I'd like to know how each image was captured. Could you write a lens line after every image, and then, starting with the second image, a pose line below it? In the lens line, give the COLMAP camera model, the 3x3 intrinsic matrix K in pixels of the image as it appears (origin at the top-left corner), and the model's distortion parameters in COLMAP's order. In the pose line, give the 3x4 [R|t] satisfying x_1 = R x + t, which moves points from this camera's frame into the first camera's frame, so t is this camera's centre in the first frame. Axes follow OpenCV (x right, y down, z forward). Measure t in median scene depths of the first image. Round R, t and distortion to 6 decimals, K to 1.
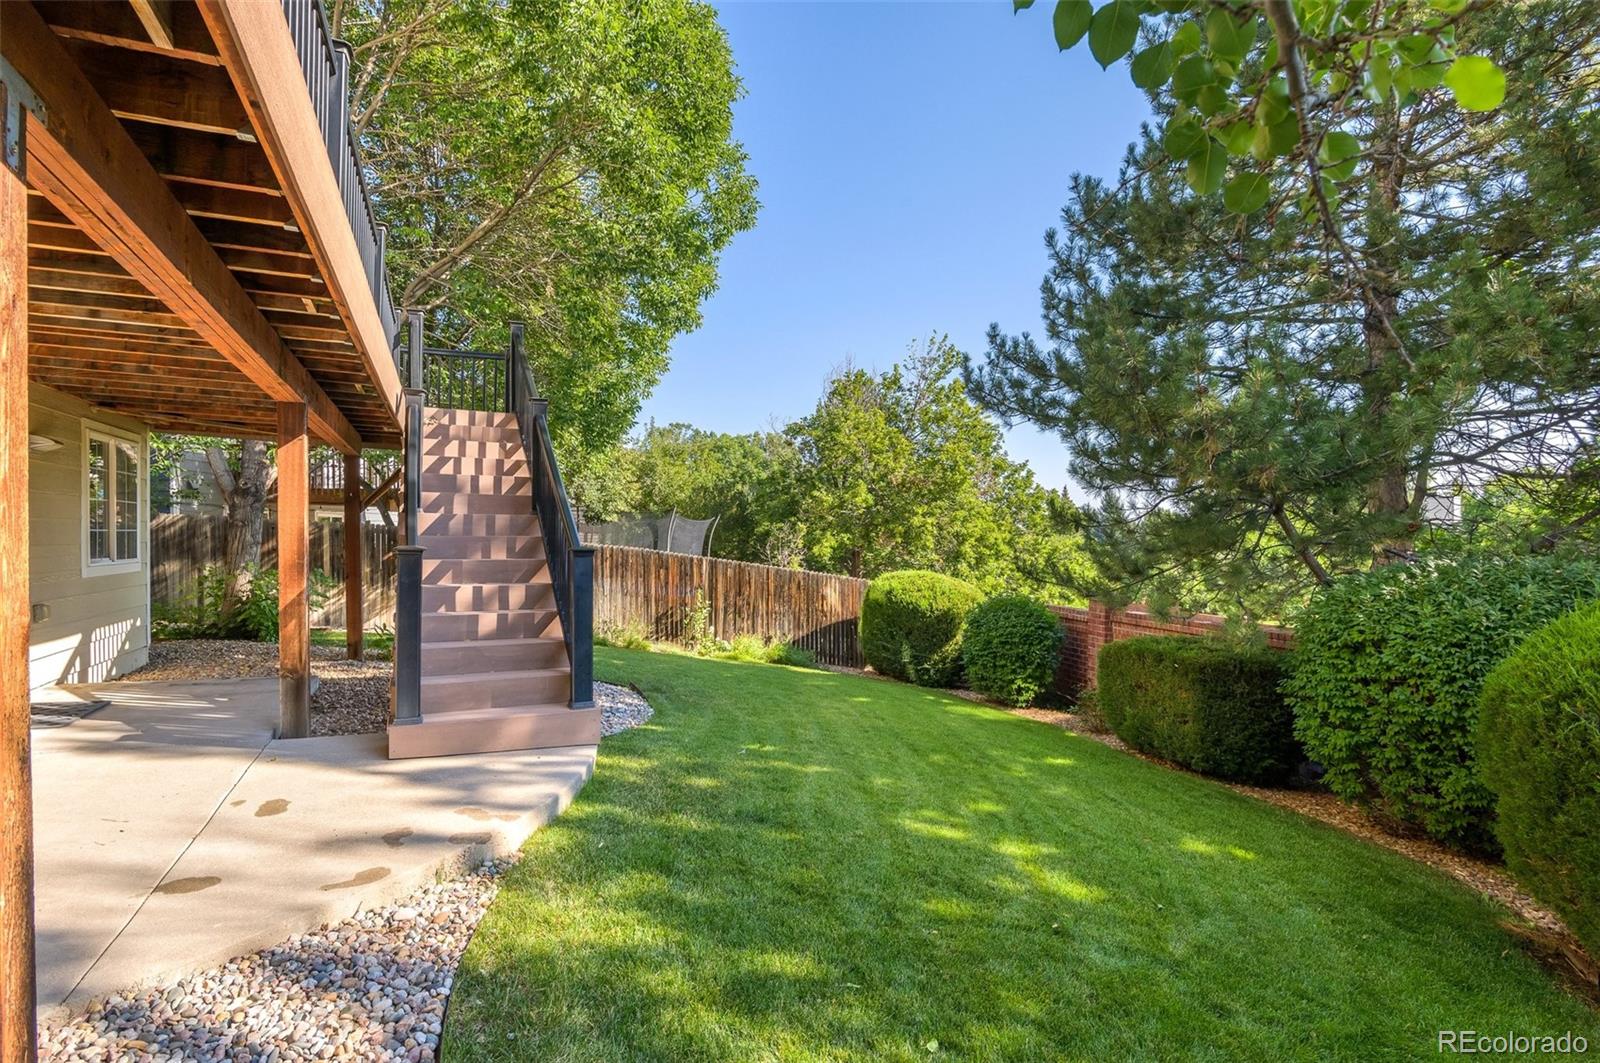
lens RADIAL K [[787.7, 0, 796.8], [0, 787.7, 532.1], [0, 0, 1]] dist [-0.002178, -0.000376]
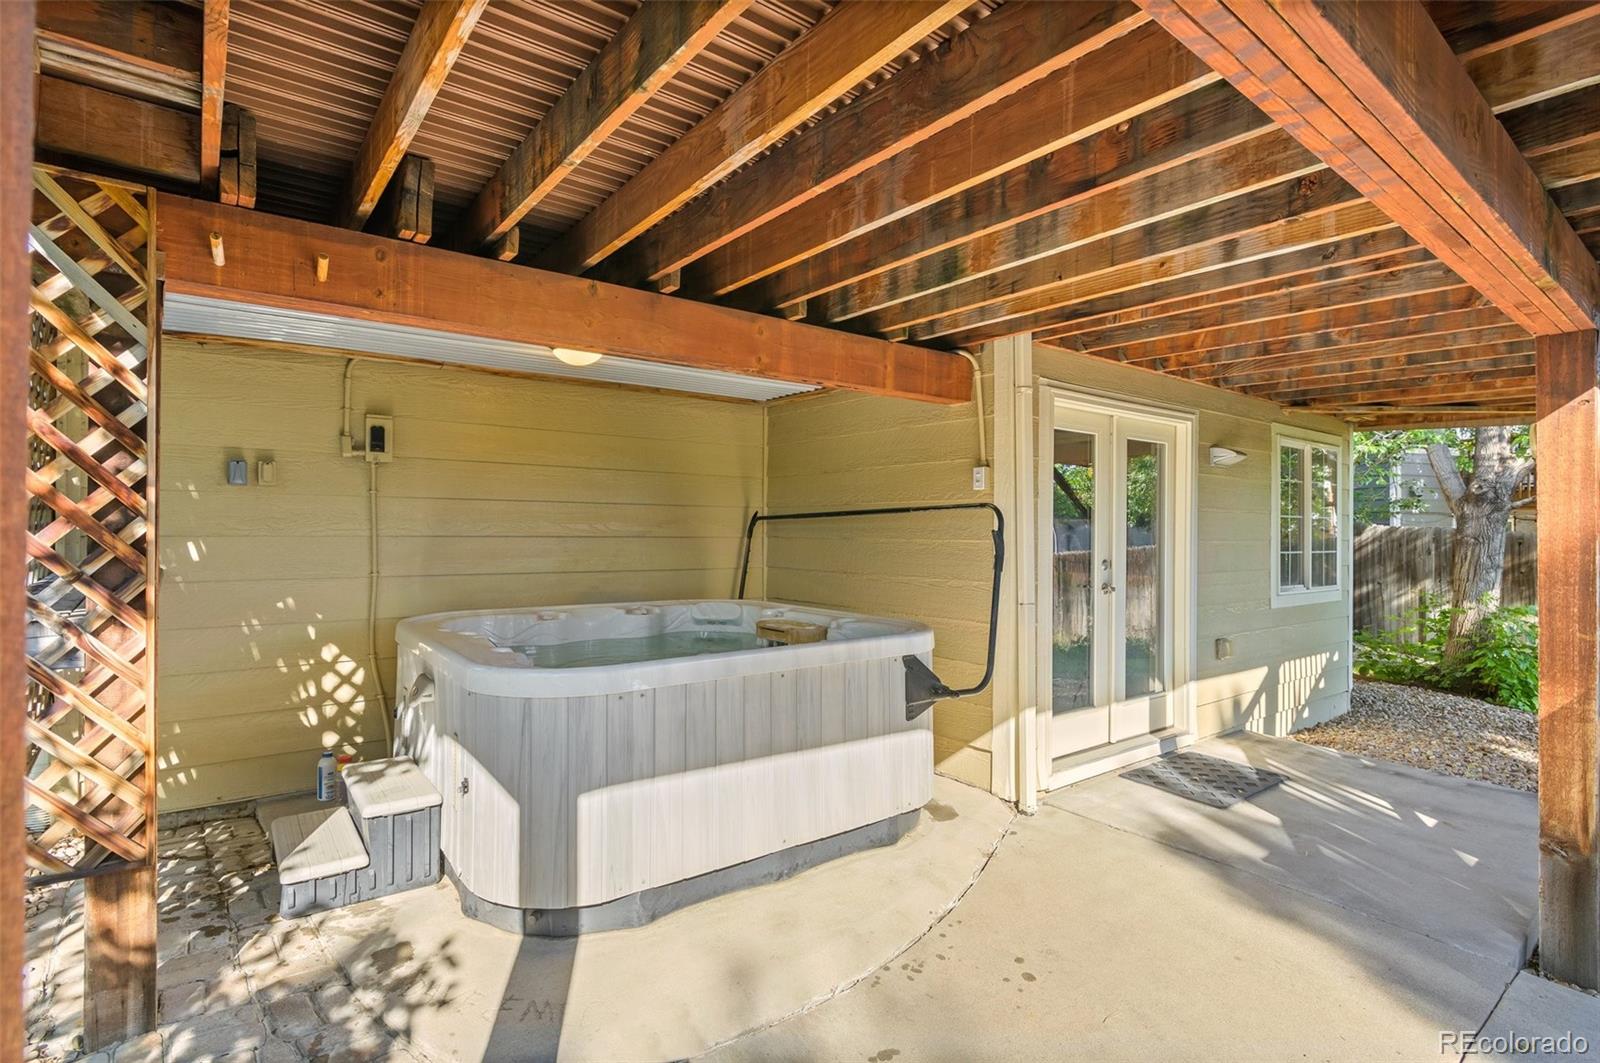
lens RADIAL K [[787.7, 0, 796.8], [0, 787.7, 532.1], [0, 0, 1]] dist [-0.002178, -0.000376]
pose [[0.238622, 0.000870, -0.971112, -0.193196], [-0.007381, 0.999972, -0.000918, -0.020273], [0.971084, 0.007387, 0.238622, 0.284934]]
